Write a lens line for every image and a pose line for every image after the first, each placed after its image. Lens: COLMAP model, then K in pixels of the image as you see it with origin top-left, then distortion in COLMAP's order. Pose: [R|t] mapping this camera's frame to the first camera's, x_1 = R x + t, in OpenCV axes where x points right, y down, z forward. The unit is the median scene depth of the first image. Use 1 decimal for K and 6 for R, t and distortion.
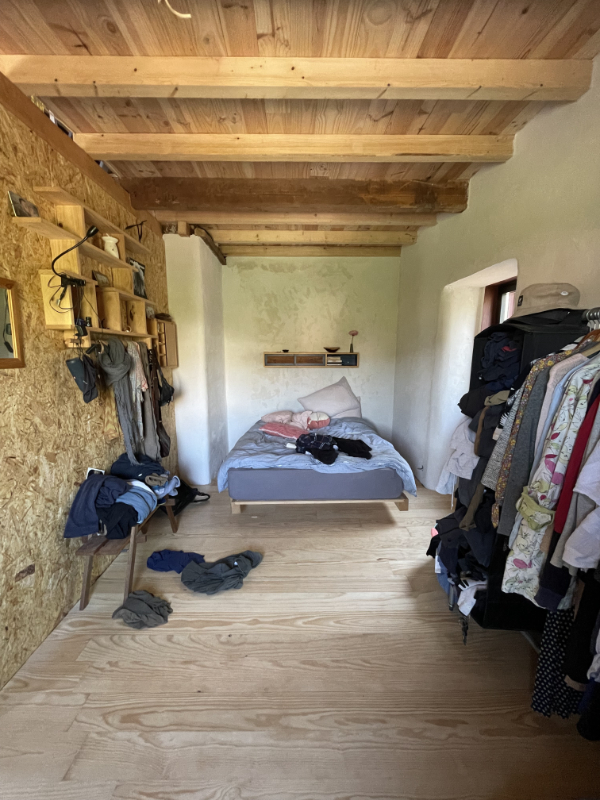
lens RADIAL K [[321.1, 0, 300.6], [0, 321.1, 402.7], [0, 0, 1]] dist [0.000185, -0.000165]
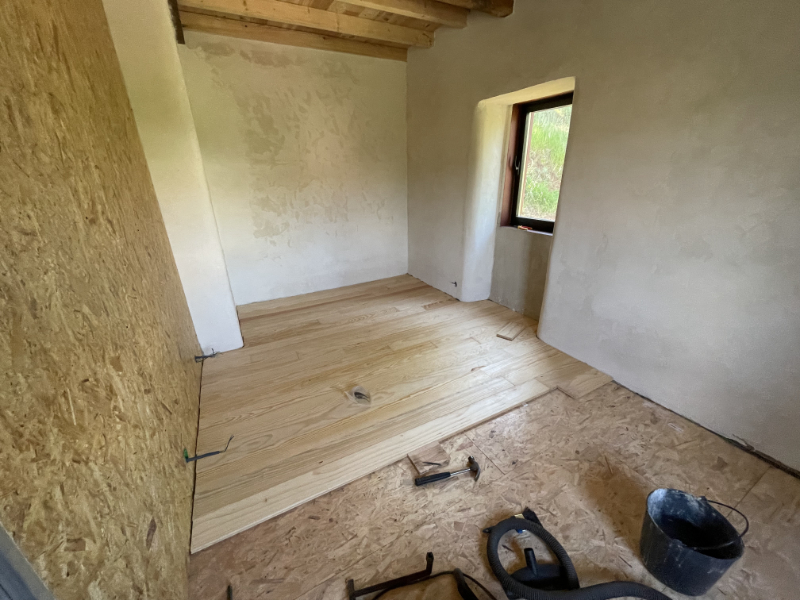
lens RADIAL K [[321.1, 0, 400.5], [0, 321.1, 299.6], [0, 0, 1]] dist [0.000185, -0.000165]
pose [[0.886324, -0.187765, 0.423289, -0.213319], [0.093098, 0.967692, 0.234317, -0.016799], [-0.453610, -0.168274, 0.875170, 0.095667]]
